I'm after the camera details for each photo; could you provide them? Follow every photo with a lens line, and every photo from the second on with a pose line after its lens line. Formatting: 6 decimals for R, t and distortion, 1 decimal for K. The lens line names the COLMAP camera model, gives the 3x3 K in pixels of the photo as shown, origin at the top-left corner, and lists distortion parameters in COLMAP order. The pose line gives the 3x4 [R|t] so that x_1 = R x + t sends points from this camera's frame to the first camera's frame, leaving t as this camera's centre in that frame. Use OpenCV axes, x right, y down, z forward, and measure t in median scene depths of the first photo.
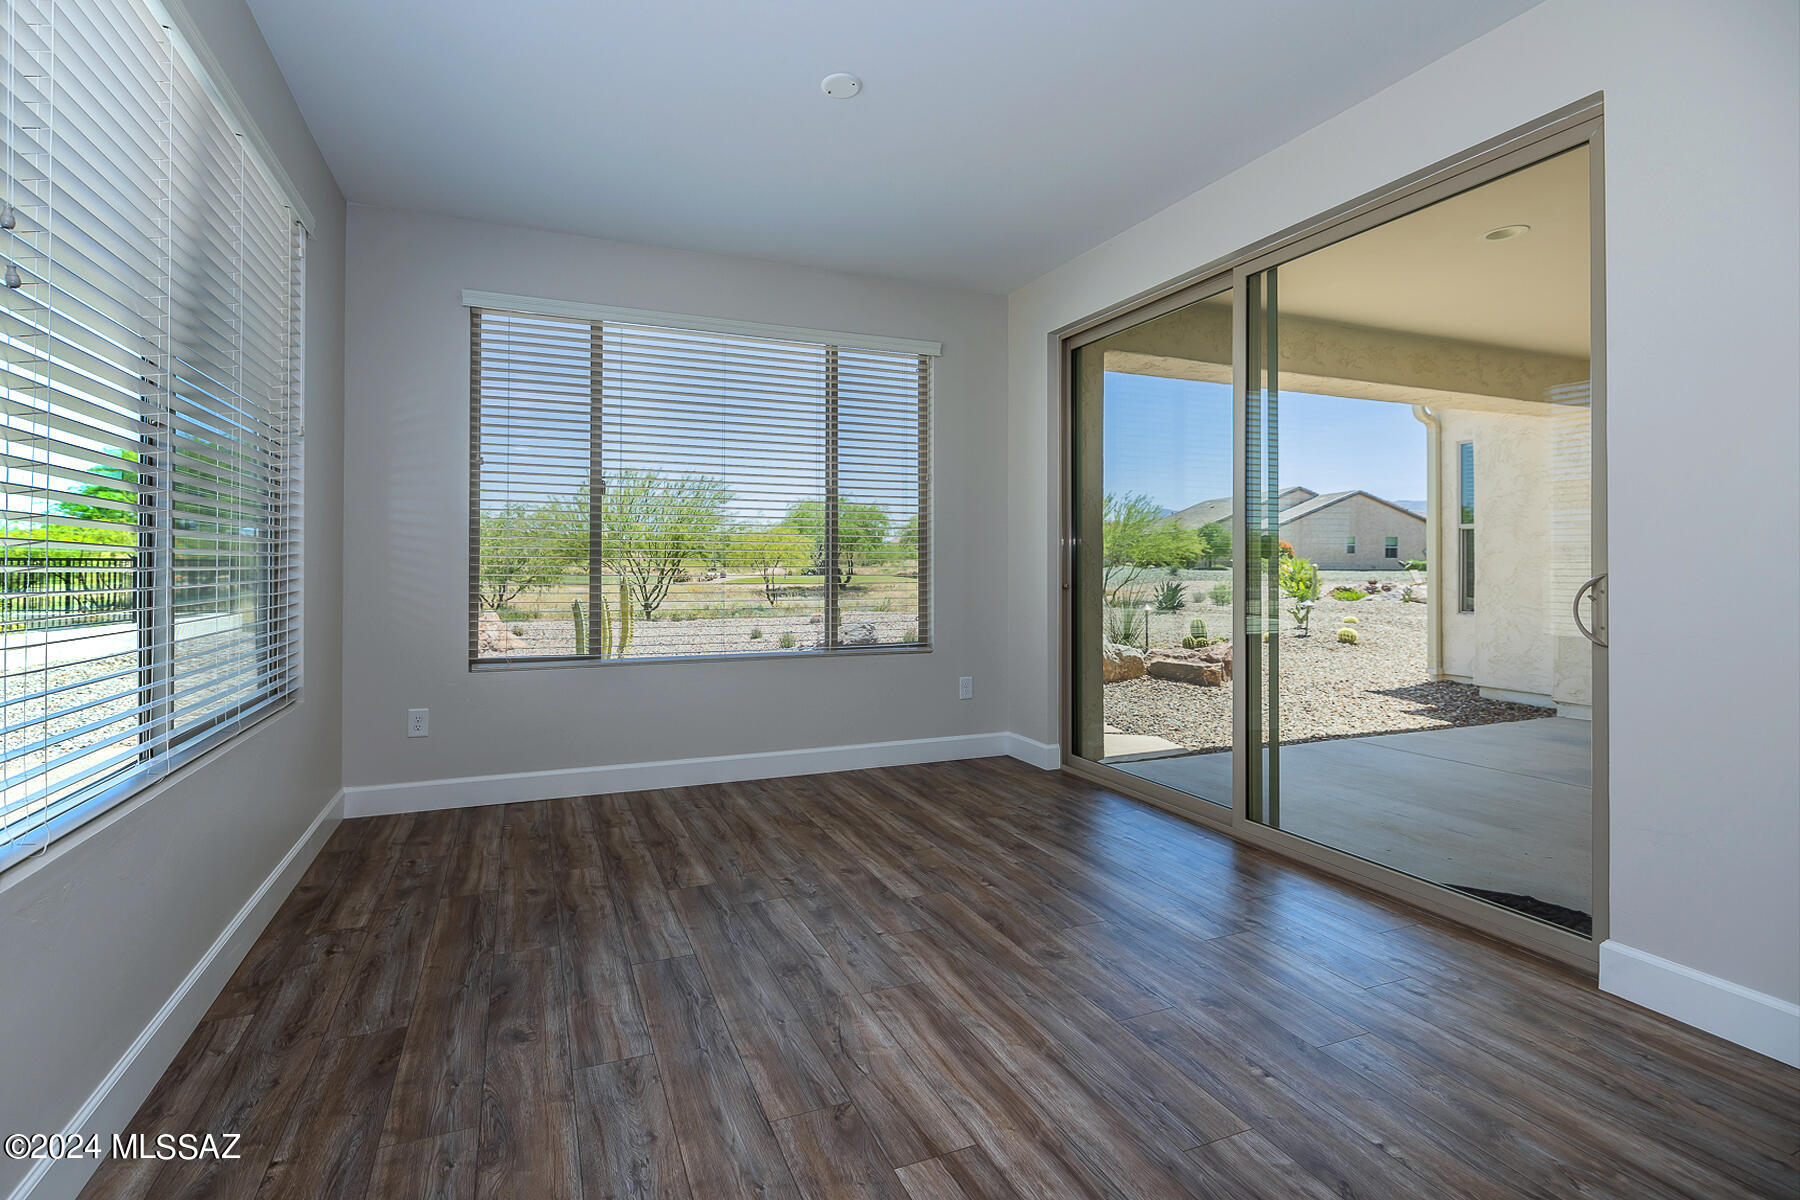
lens RADIAL K [[809.3, 0, 884.1], [0, 809.3, 595.8], [0, 0, 1]] dist [0.007724, -0.002303]
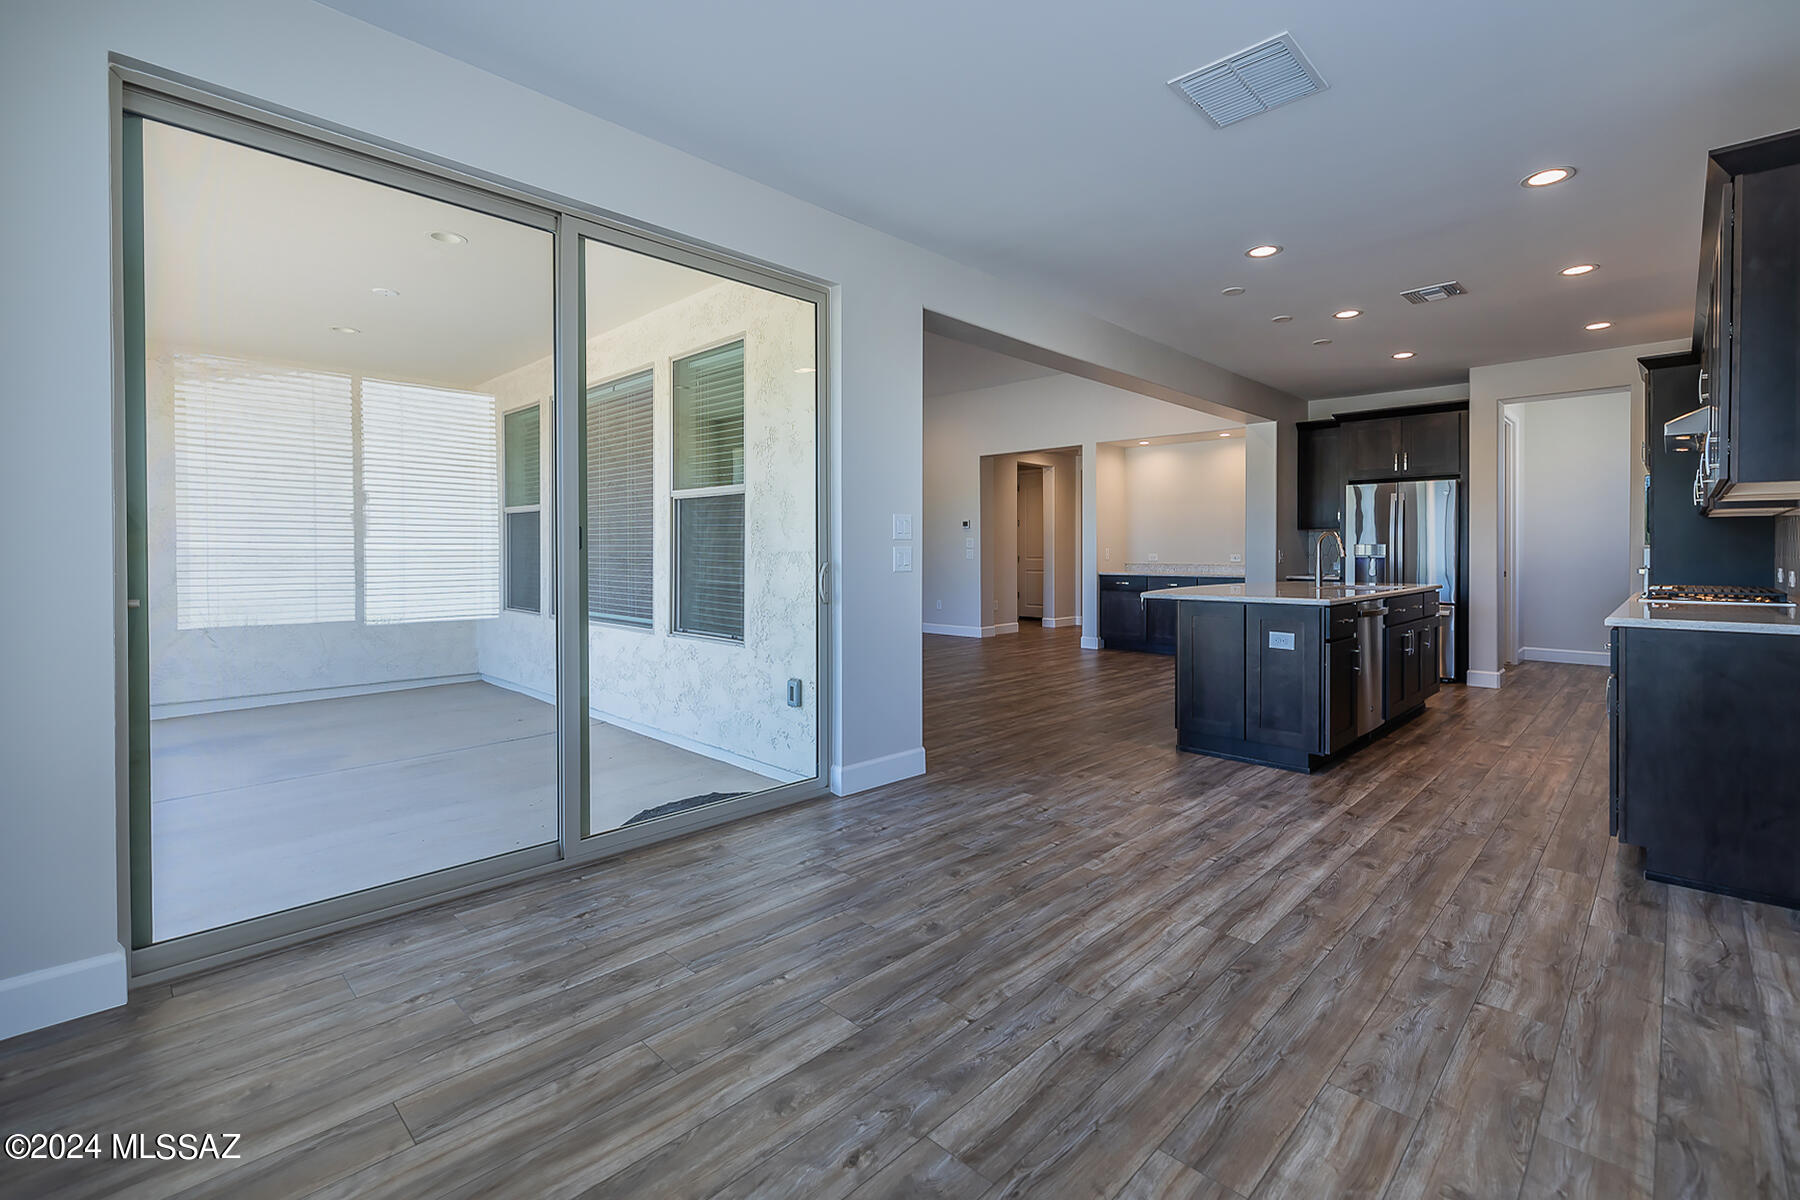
lens RADIAL K [[809.3, 0, 962.7], [0, 809.3, 556.2], [0, 0, 1]] dist [0.007724, -0.002303]
pose [[-0.419646, -0.004972, 0.907674, -0.853040], [0.033115, 0.999235, 0.020784, -0.062883], [-0.907084, 0.038779, -0.419160, 1.567266]]
